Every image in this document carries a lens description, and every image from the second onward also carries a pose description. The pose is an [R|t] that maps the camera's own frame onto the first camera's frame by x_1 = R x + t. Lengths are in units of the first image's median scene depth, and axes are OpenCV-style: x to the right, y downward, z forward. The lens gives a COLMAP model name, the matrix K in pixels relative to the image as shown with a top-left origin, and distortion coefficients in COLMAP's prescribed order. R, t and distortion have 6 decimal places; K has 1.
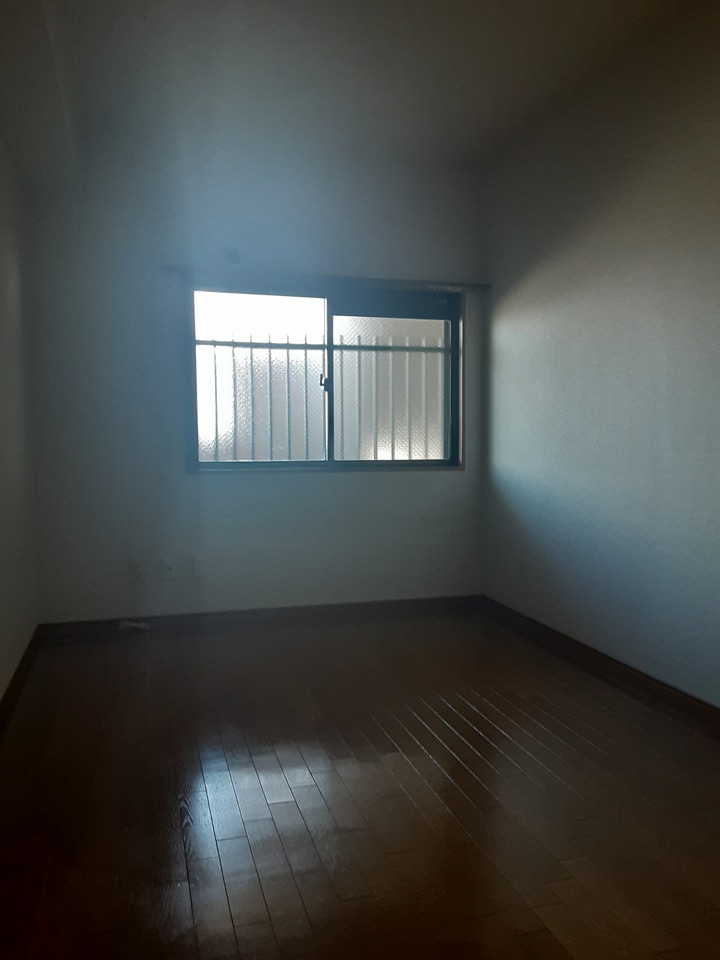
lens RADIAL K [[735.4, 0, 360.0], [0, 735.4, 480.0], [0, 0, 1]] dist [0.002739, 0.000247]
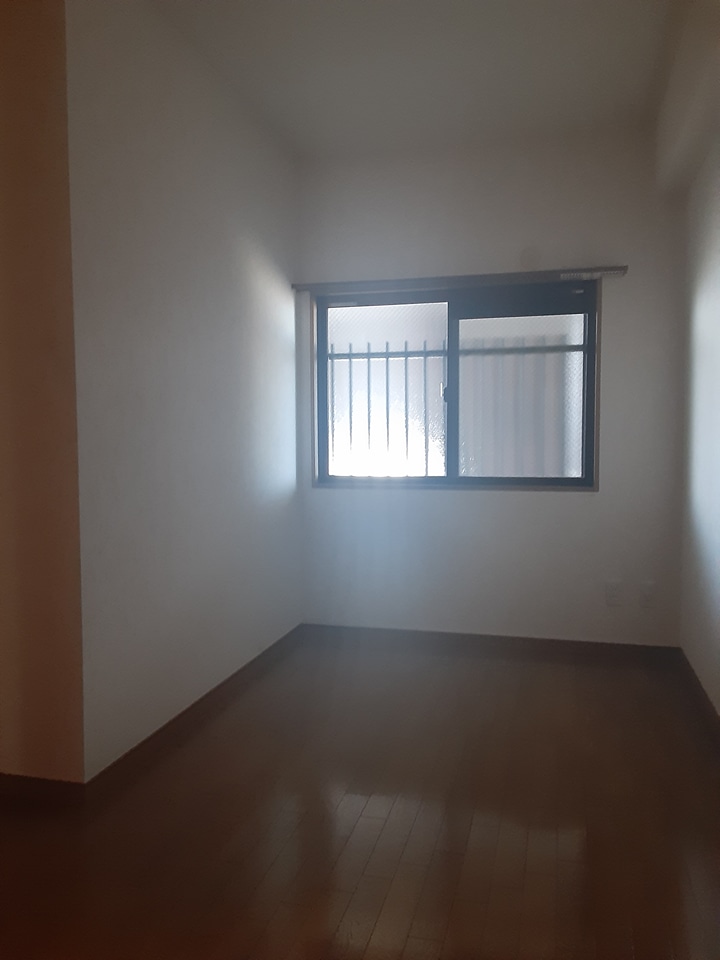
lens RADIAL K [[771.7, 0, 360.0], [0, 771.7, 480.0], [0, 0, 1]] dist [0.086981, -0.117087]
pose [[0.869908, 0.026714, -0.492490, 0.353460], [-0.036454, 0.999283, -0.010186, -0.007180], [0.491865, 0.026814, 0.870258, 0.101650]]
